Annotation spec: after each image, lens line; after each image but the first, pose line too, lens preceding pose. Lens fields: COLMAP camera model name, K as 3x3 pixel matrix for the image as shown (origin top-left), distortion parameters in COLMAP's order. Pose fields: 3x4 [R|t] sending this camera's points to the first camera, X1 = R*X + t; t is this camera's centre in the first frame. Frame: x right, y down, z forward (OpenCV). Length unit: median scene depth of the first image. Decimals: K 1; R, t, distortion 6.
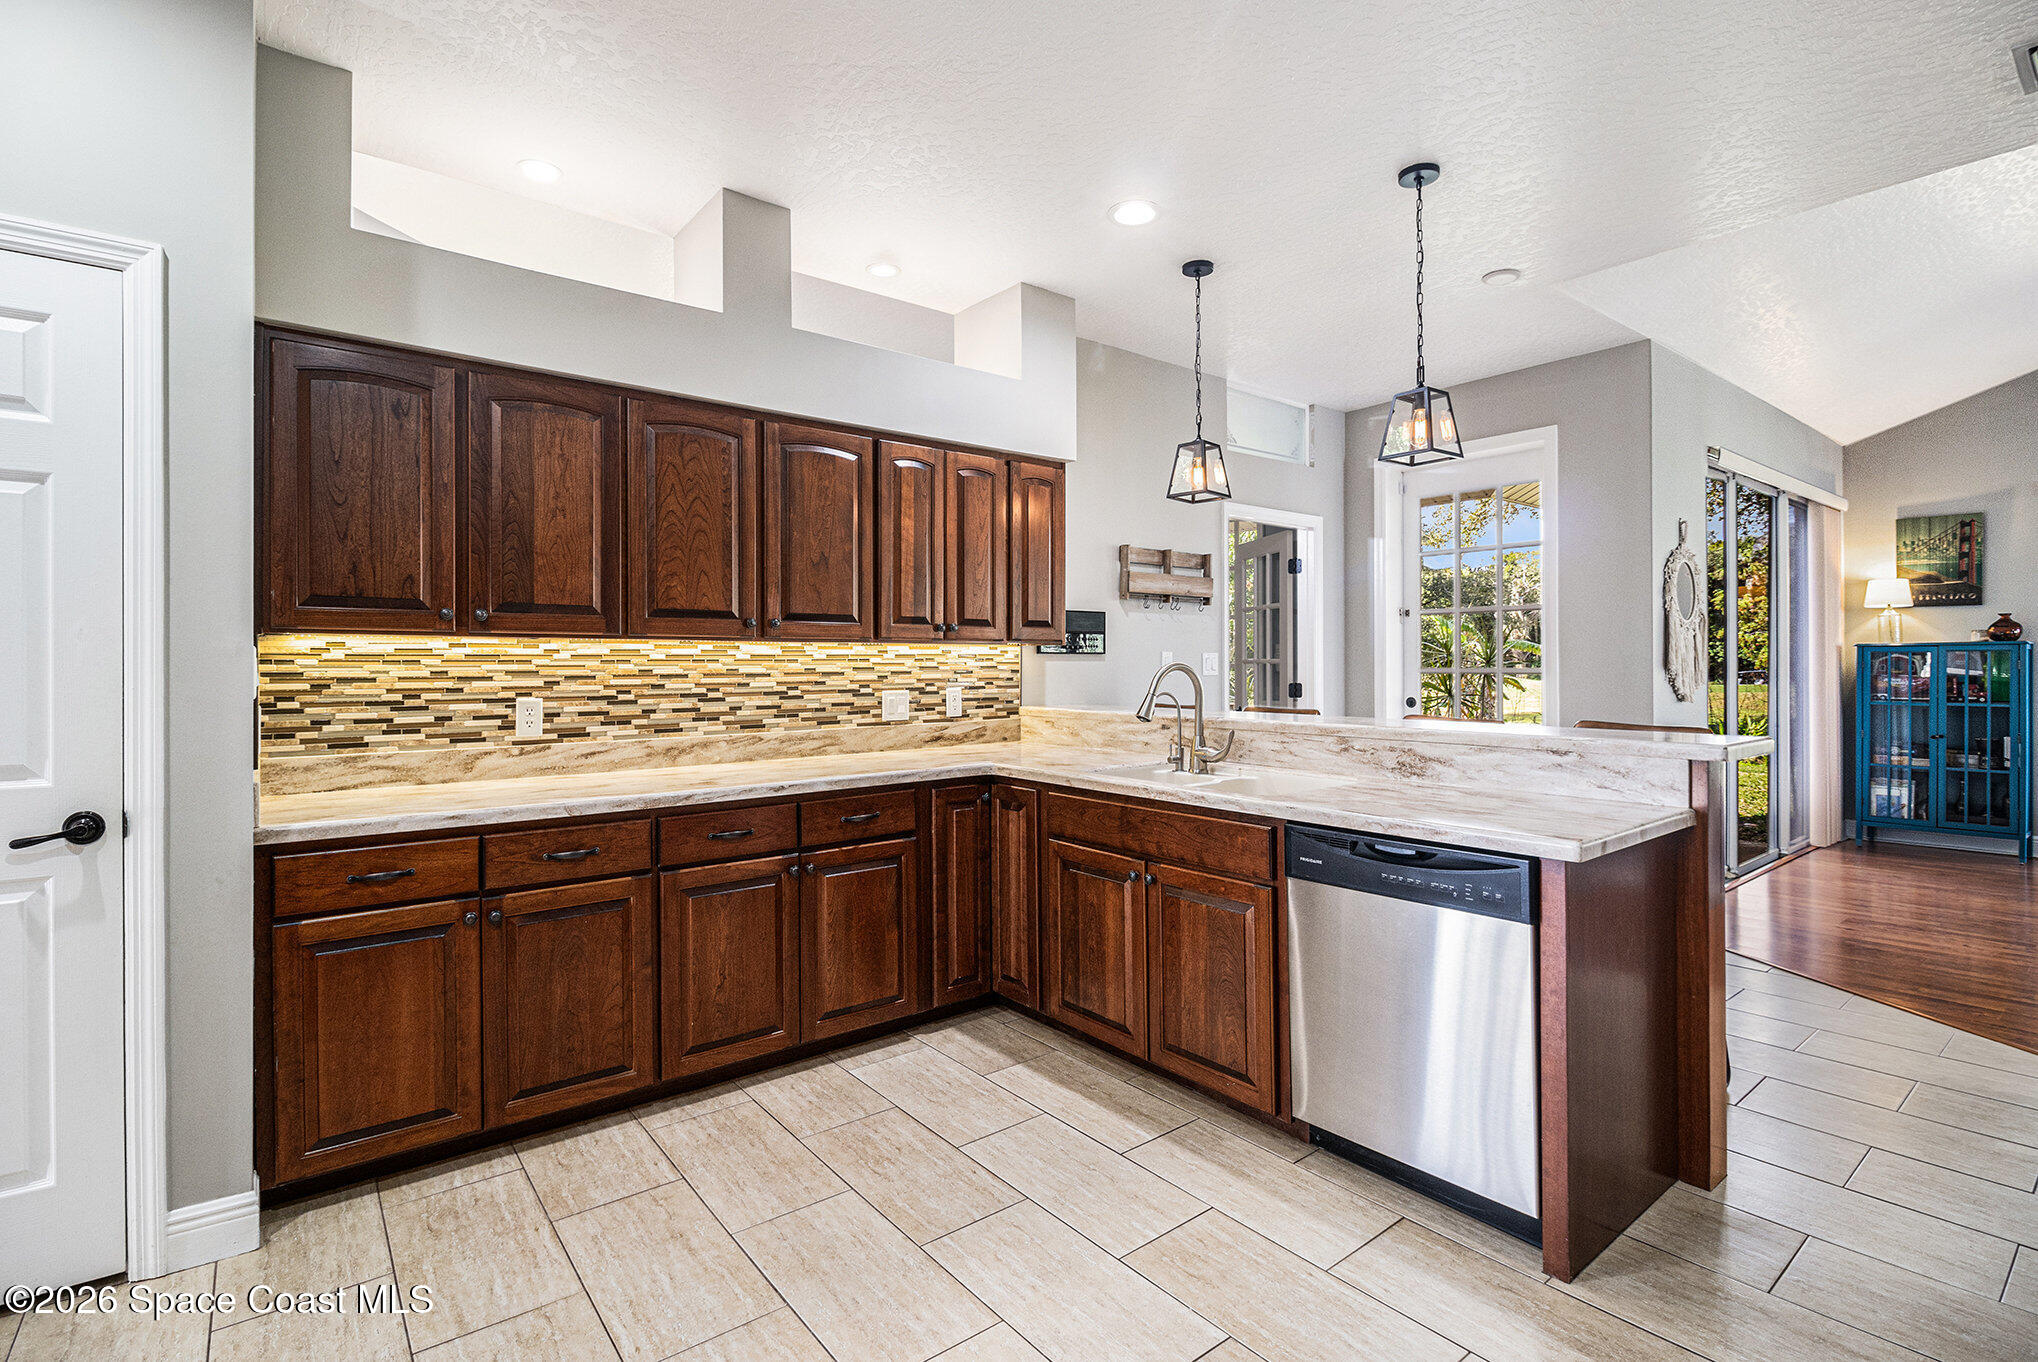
lens RADIAL K [[963.8, 0, 1029.4], [0, 963.8, 666.6], [0, 0, 1]] dist [-0.008997, -0.009862]
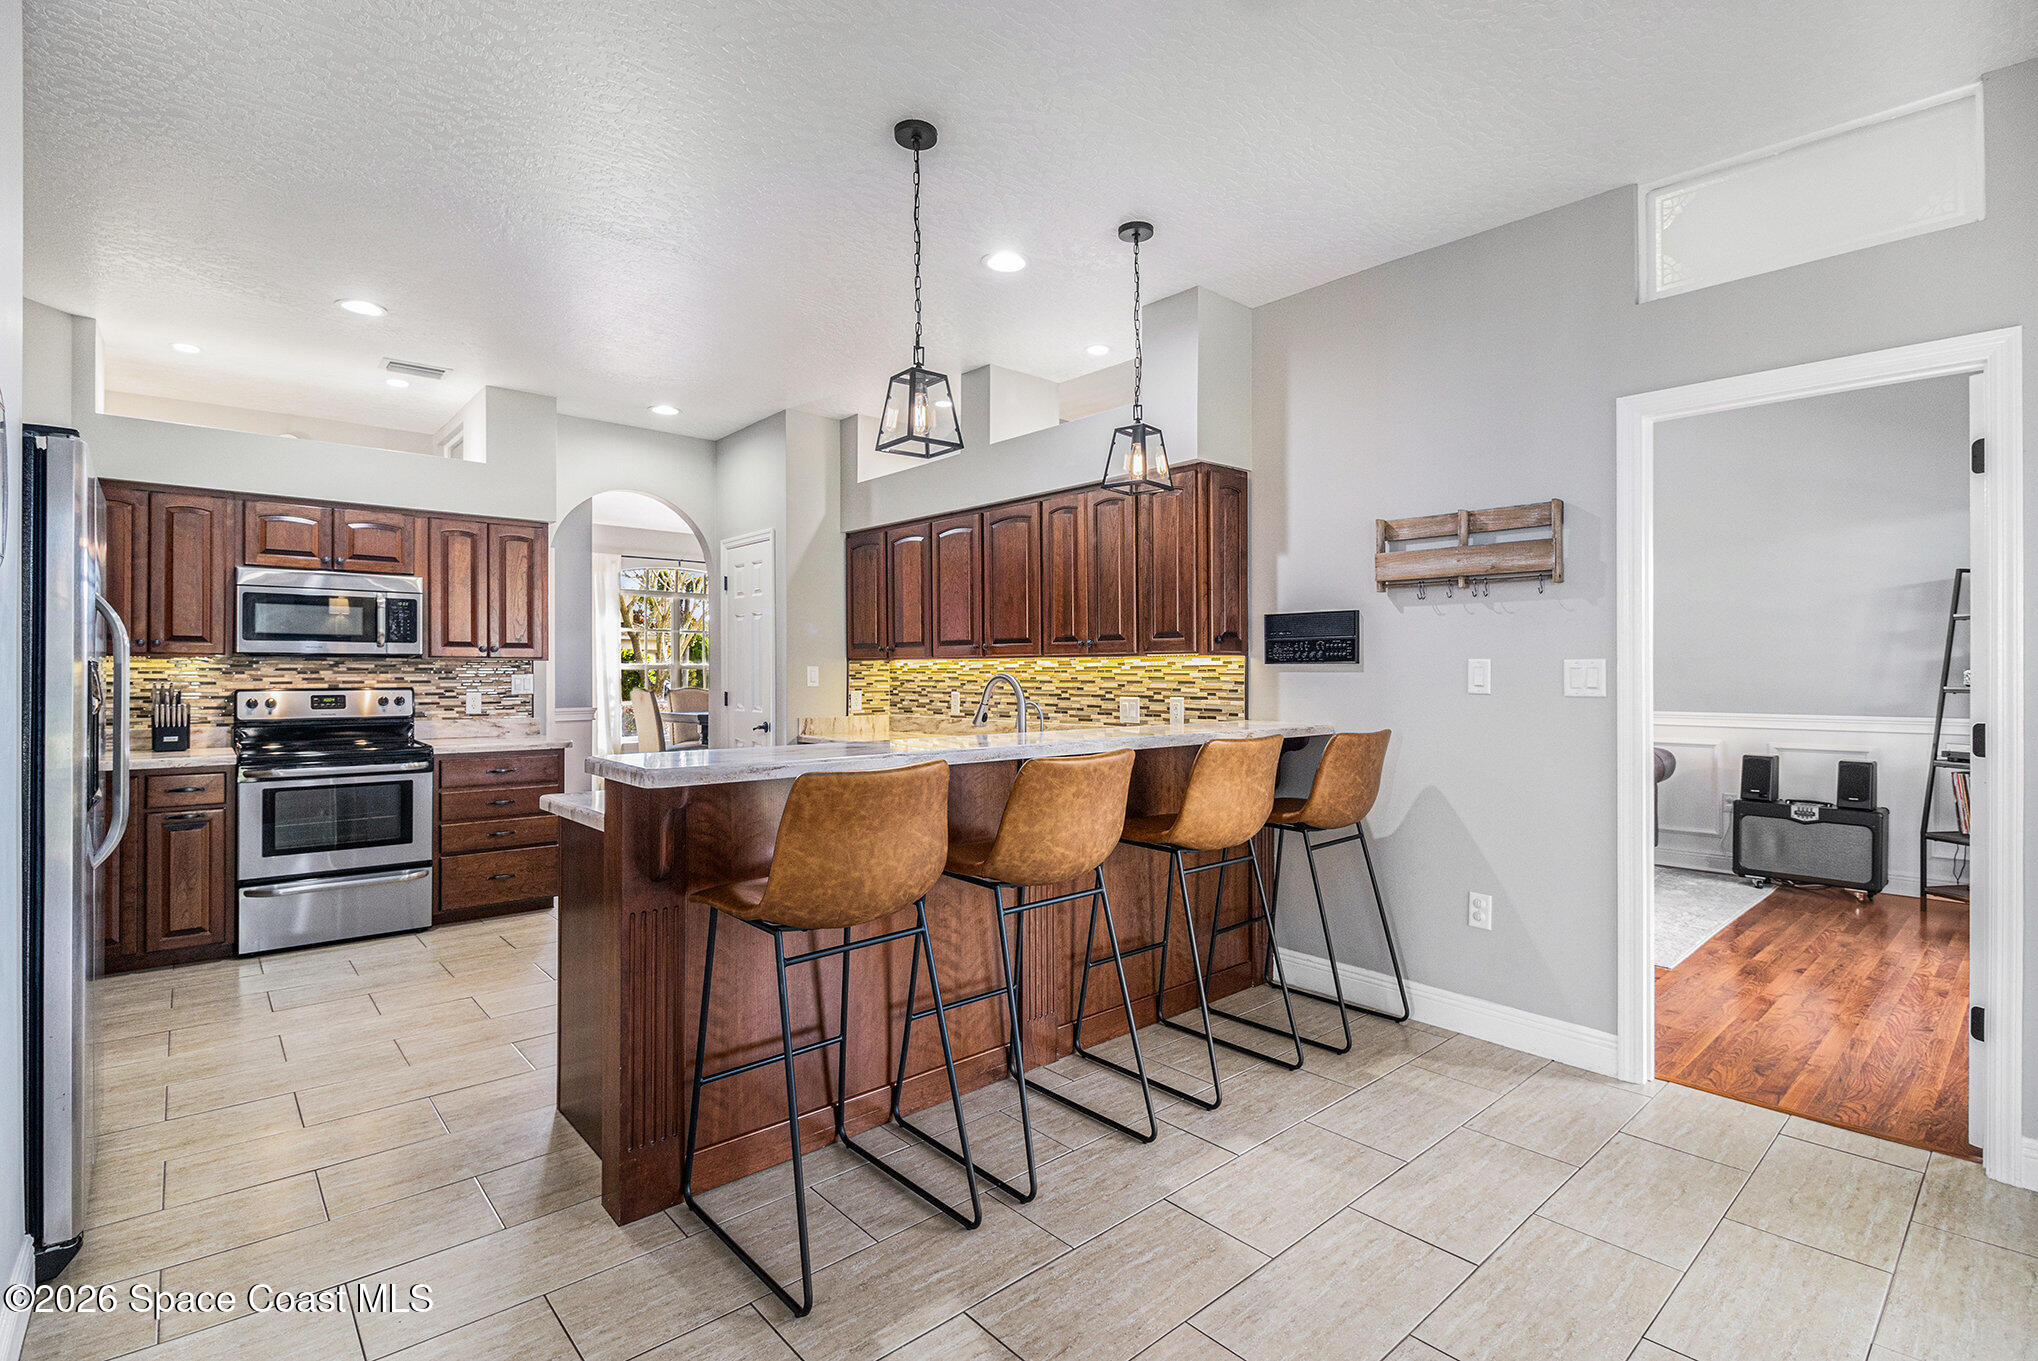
lens RADIAL K [[963.8, 0, 1029.1], [0, 963.8, 674.8], [0, 0, 1]] dist [-0.008997, -0.009862]
pose [[0.055286, 0.004950, -0.998458, 1.061389], [-0.004720, 0.999978, 0.004696, -0.007340], [0.998459, 0.004453, 0.055308, 0.851246]]
